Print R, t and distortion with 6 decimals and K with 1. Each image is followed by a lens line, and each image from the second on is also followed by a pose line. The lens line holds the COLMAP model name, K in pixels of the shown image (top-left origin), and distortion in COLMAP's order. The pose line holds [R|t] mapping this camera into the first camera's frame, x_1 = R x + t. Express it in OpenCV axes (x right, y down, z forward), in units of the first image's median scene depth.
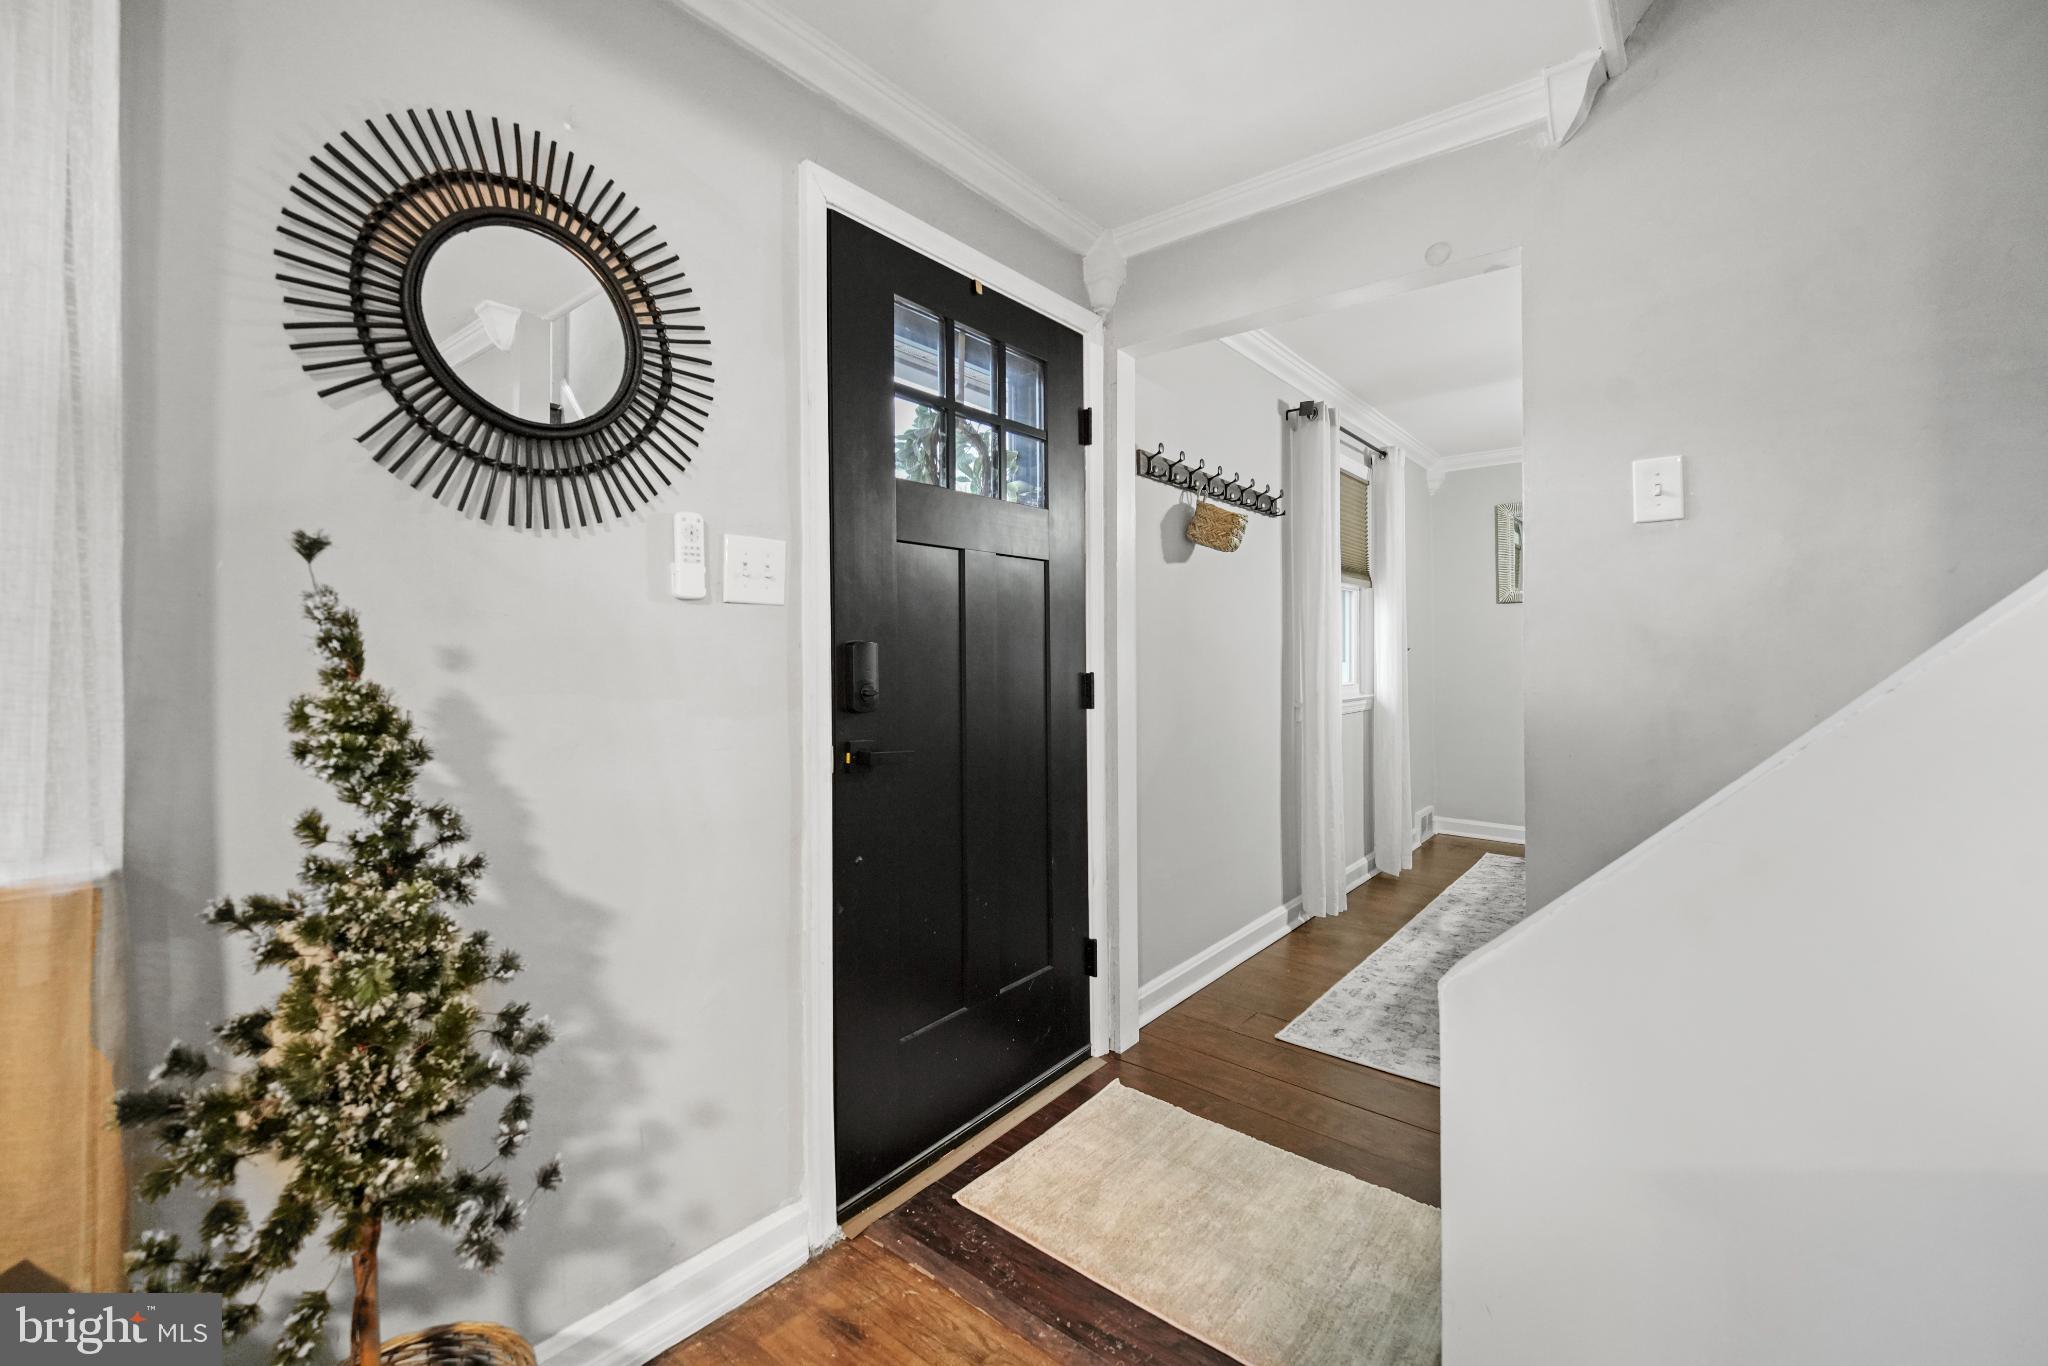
lens RADIAL K [[851.1, 0, 1023.5], [0, 851.1, 678.3], [0, 0, 1]] dist [0.032512, -0.027436]
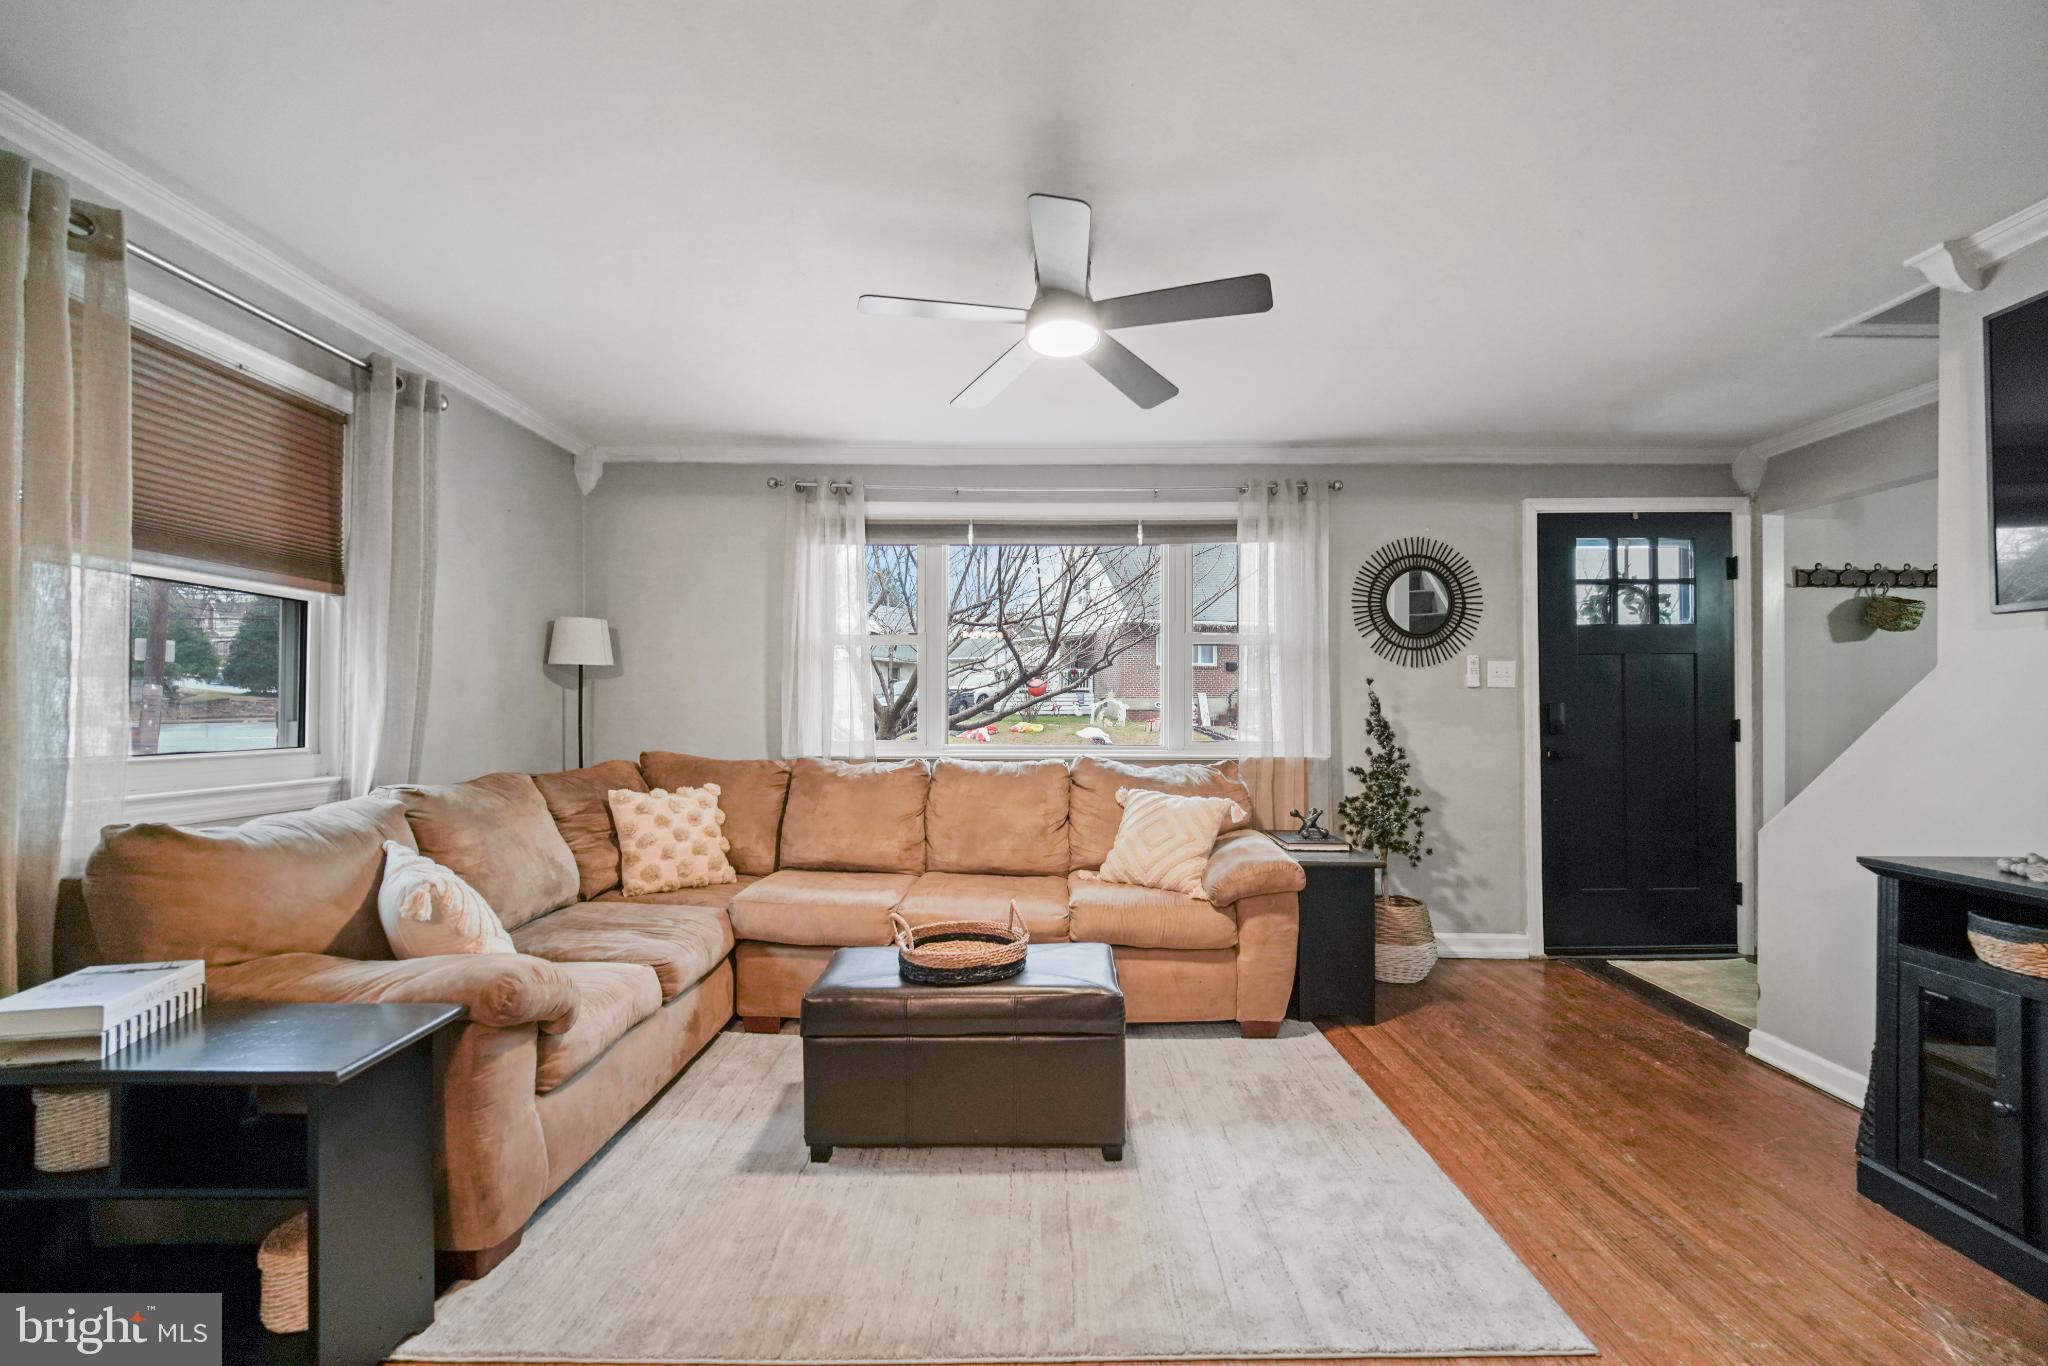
lens RADIAL K [[851.1, 0, 1023.5], [0, 851.1, 678.3], [0, 0, 1]] dist [0.032512, -0.027436]
pose [[0.626180, -0.032865, -0.778986, 0.747287], [-0.019789, 0.998119, -0.058017, 0.056467], [0.779428, 0.051744, 0.624352, -1.618059]]
